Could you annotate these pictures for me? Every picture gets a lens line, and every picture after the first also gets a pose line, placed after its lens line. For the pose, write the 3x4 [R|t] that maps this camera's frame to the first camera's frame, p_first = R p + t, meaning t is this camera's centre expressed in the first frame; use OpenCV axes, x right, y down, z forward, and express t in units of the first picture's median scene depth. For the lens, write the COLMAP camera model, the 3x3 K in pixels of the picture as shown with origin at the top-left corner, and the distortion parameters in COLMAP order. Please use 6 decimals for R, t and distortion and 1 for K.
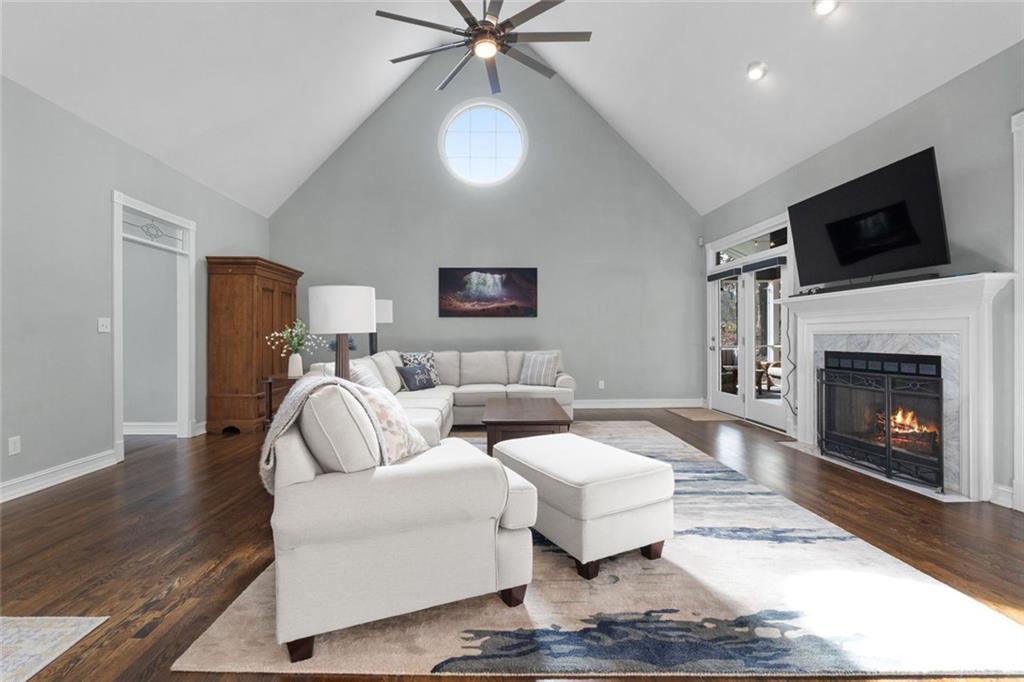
lens RADIAL K [[433.3, 0, 473.9], [0, 433.3, 336.1], [0, 0, 1]] dist [-0.012252, 0.000811]
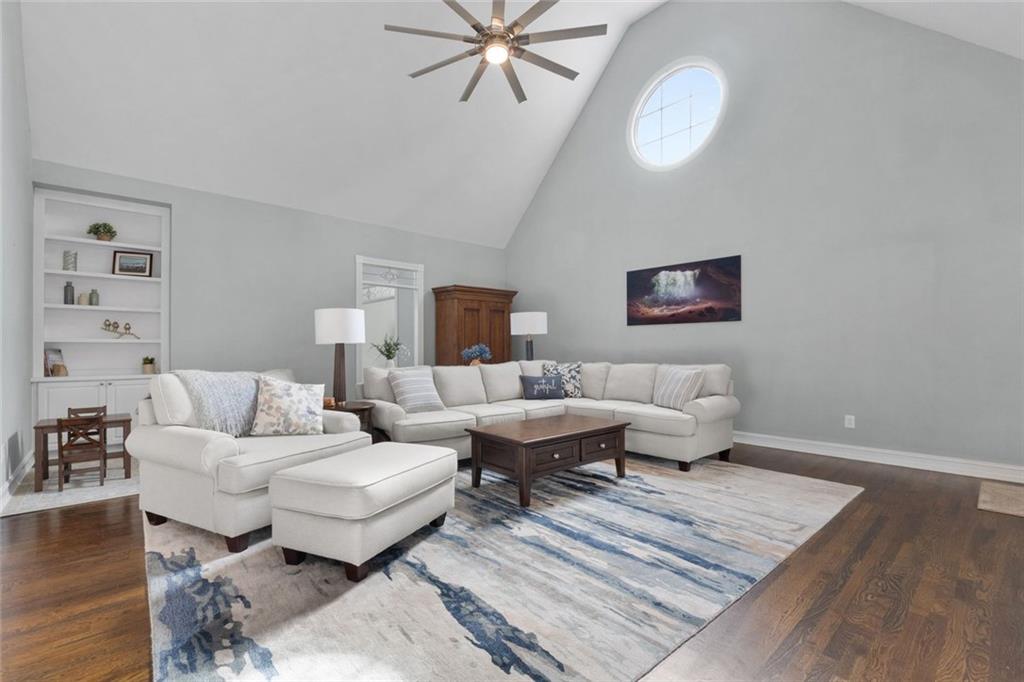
lens RADIAL K [[433.3, 0, 501.0], [0, 433.3, 347.1], [0, 0, 1]] dist [-0.012252, 0.000811]
pose [[0.672127, -0.001209, -0.740435, 0.478160], [0.001138, 0.999999, -0.000600, 0.001811], [0.740435, -0.000439, 0.672128, 0.216486]]
